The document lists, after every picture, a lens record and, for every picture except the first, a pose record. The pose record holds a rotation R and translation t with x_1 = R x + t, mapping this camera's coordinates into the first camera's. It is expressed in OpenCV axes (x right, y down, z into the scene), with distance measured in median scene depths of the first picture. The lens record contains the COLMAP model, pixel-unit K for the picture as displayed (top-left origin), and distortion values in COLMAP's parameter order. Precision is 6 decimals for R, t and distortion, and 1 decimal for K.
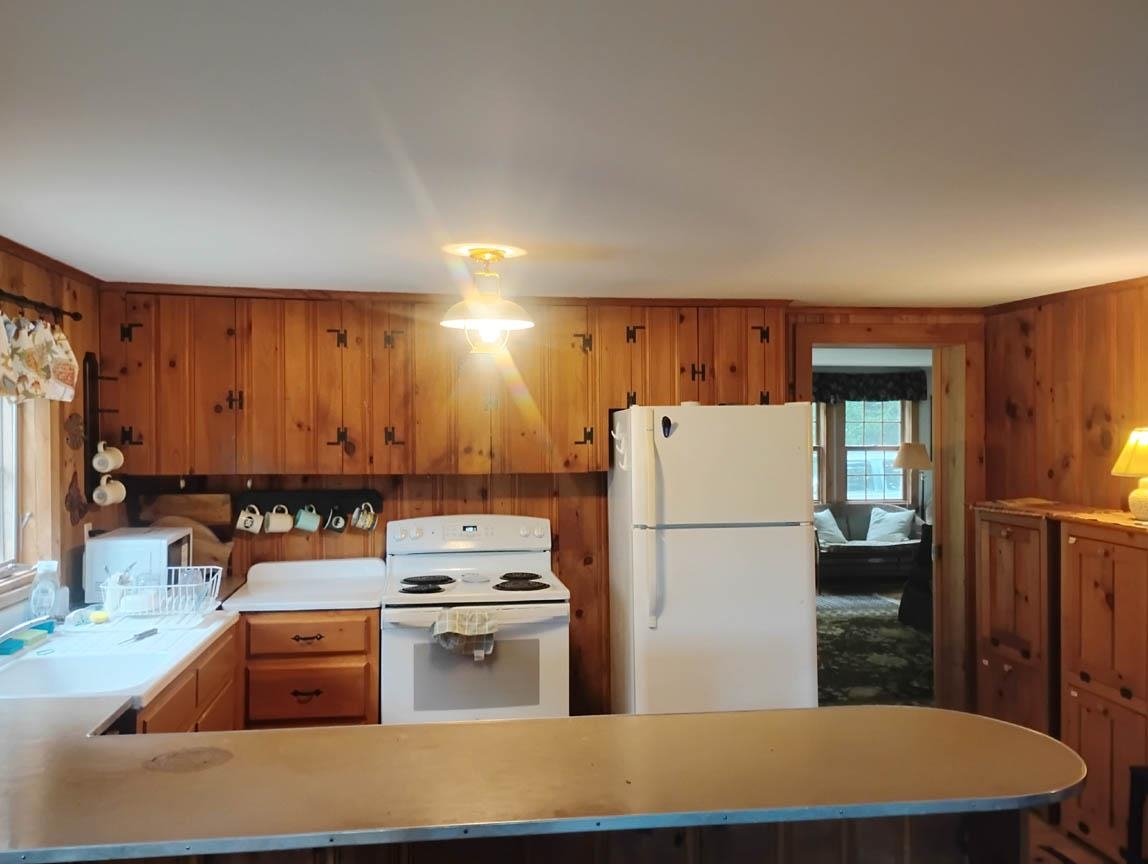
lens RADIAL K [[965.4, 0, 574.0], [0, 965.4, 432.0], [0, 0, 1]] dist [0.052548, -0.040101]
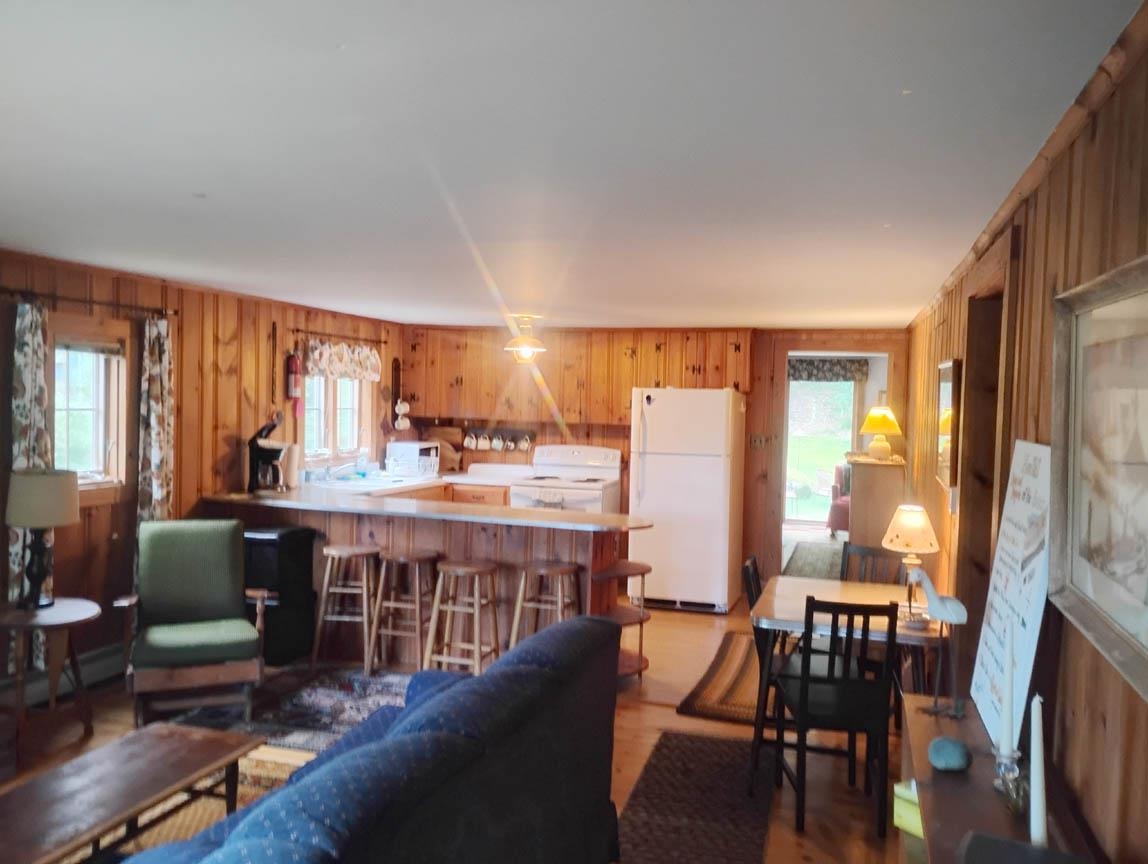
lens RADIAL K [[965.4, 0, 574.0], [0, 965.4, 432.0], [0, 0, 1]] dist [0.052548, -0.040101]
pose [[0.904966, 0.041879, -0.423418, 0.724185], [-0.030621, 0.998974, 0.033359, -0.001032], [0.424381, -0.017223, 0.905320, -0.720104]]
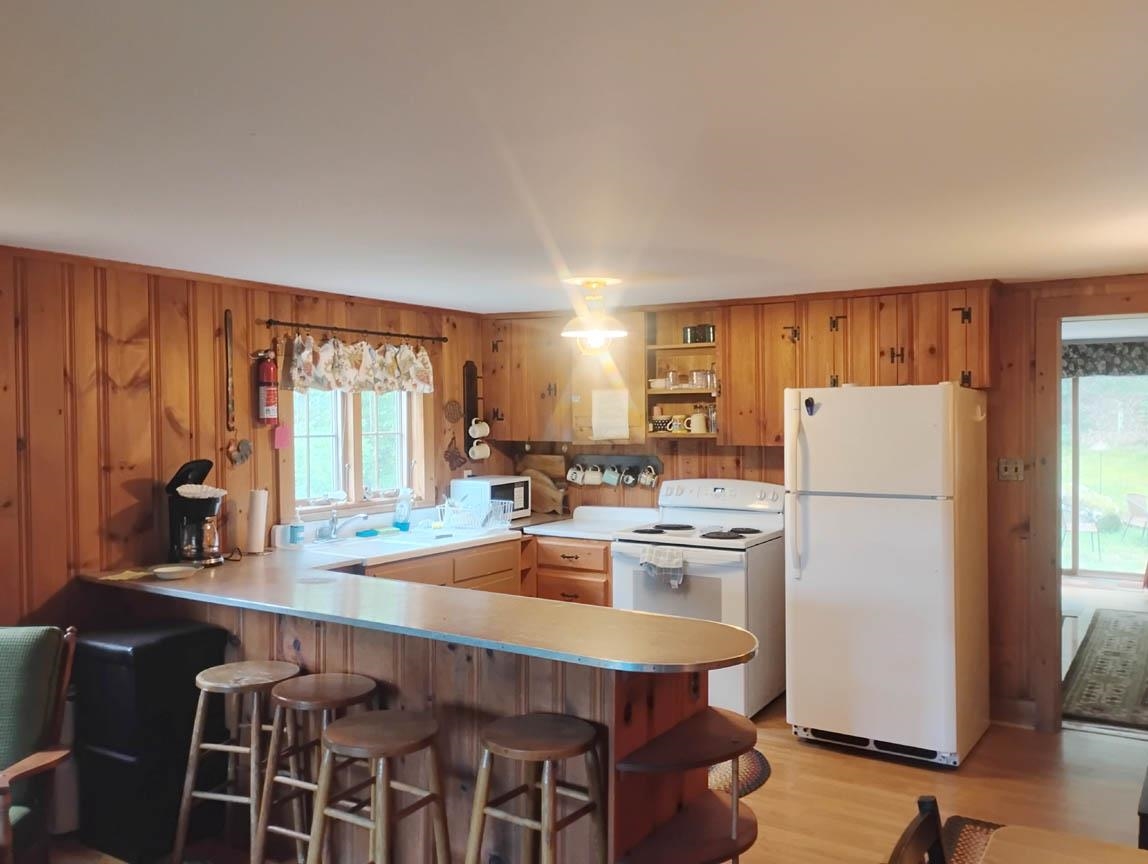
lens RADIAL K [[952.8, 0, 587.7], [0, 952.8, 429.5], [0, 0, 1]] dist [0.093844, -0.134784]
pose [[0.764060, 0.009491, -0.645075, 0.601759], [0.001517, 0.999863, 0.016508, 0.002864], [0.645143, -0.013591, 0.763941, -0.042101]]
